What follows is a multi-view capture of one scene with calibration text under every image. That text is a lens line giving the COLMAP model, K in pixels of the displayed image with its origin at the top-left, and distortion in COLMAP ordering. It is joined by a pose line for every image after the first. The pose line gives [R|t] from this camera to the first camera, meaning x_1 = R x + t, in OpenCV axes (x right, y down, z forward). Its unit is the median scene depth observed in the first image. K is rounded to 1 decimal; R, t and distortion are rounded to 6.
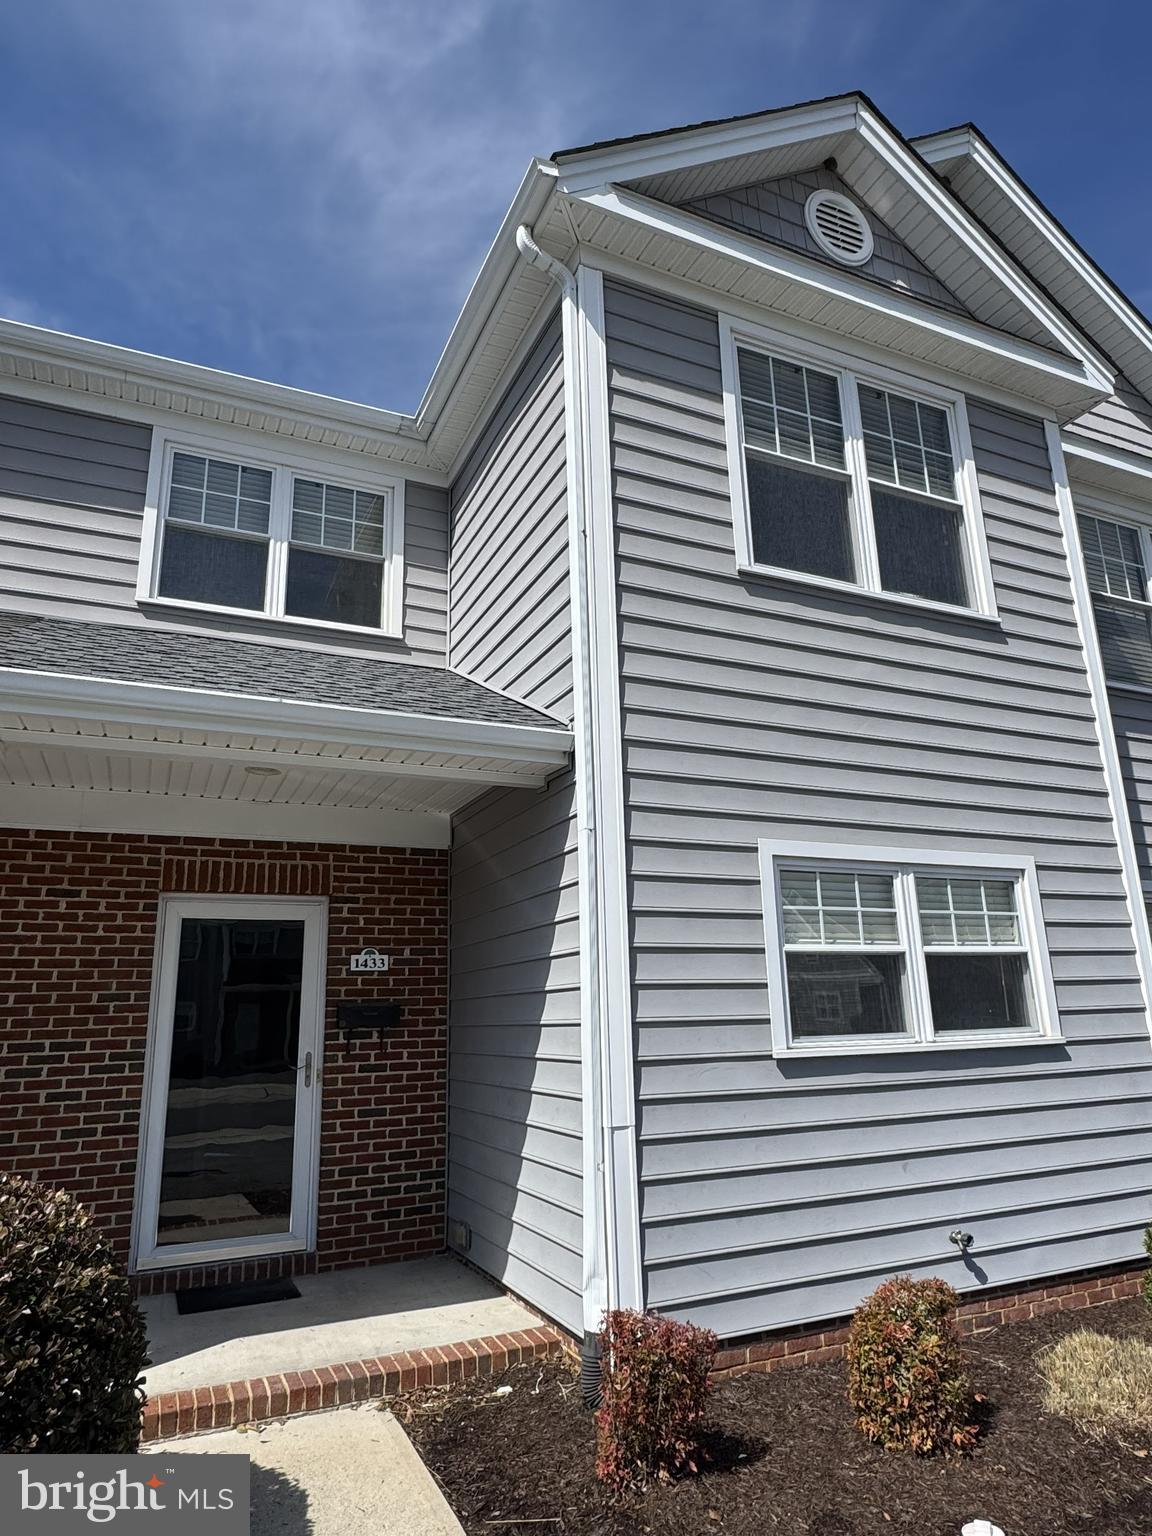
lens RADIAL K [[936.2, 0, 580.9], [0, 936.2, 754.8], [0, 0, 1]] dist [-0.038129, 0.025258]
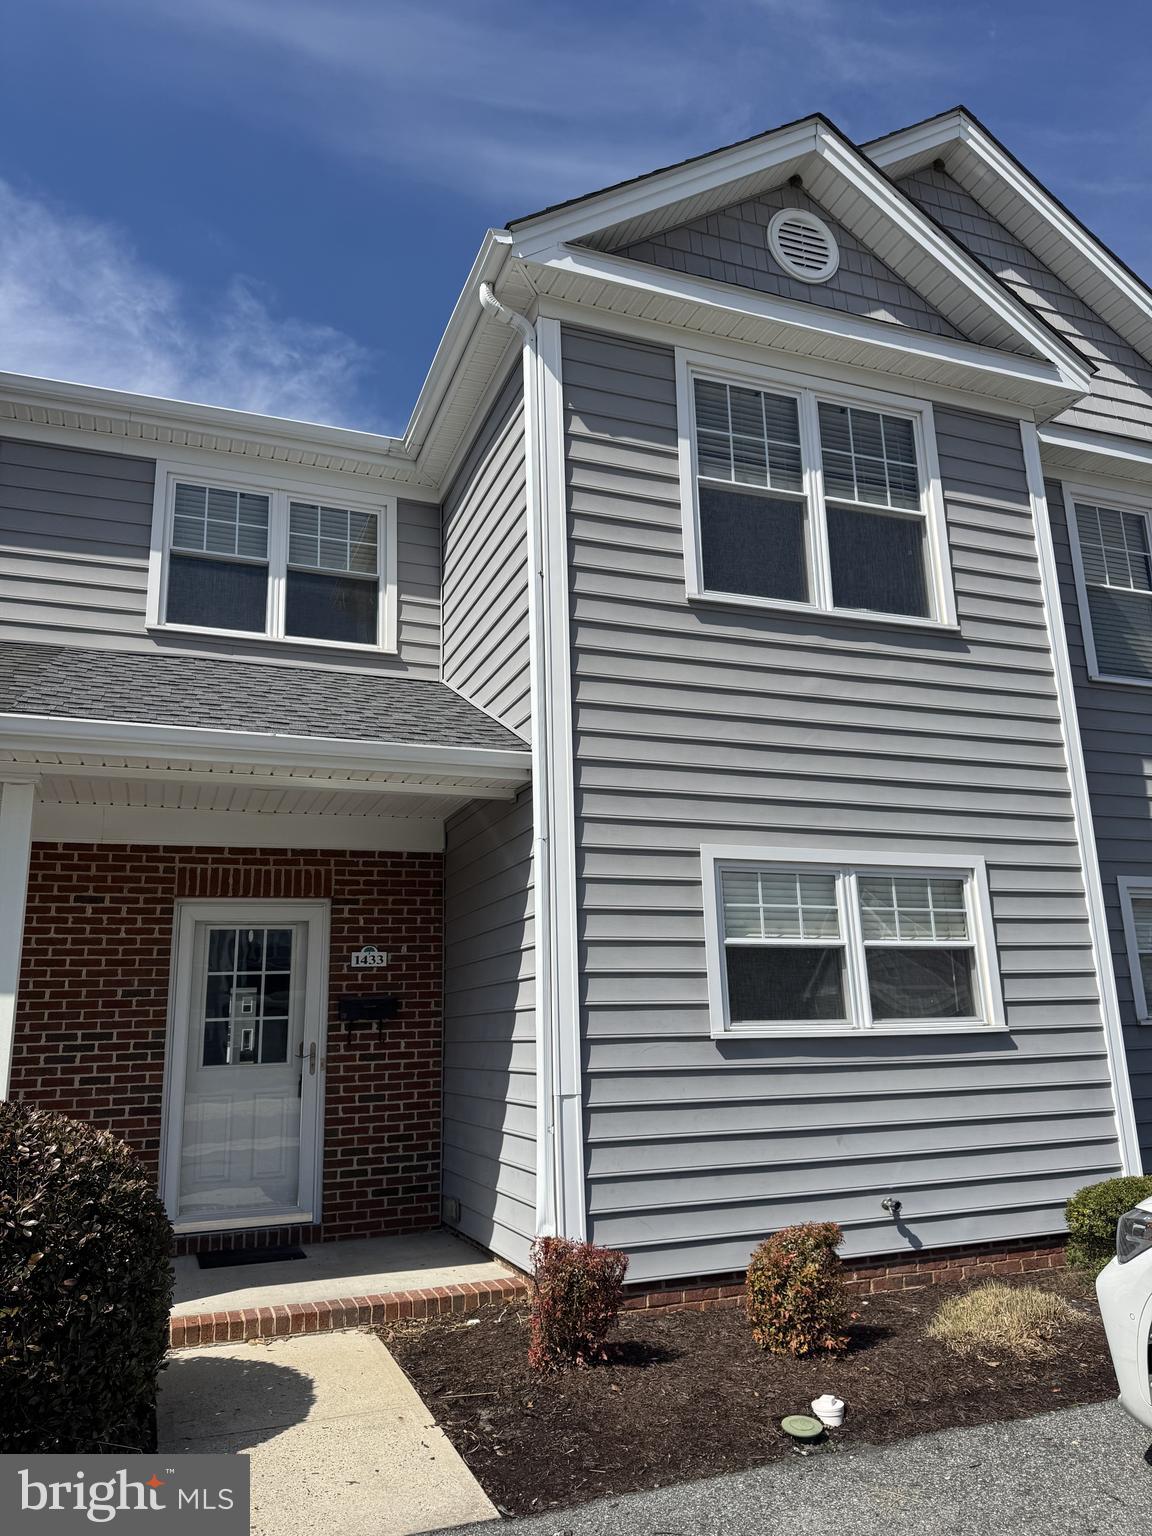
lens RADIAL K [[1063.0, 0, 580.9], [0, 1063.0, 755.7], [0, 0, 1]] dist [0.022866, -0.039745]
pose [[0.998245, -0.016777, -0.056785, 0.106004], [0.018062, 0.999590, 0.022195, -0.041310], [0.056389, -0.023182, 0.998140, -0.240674]]
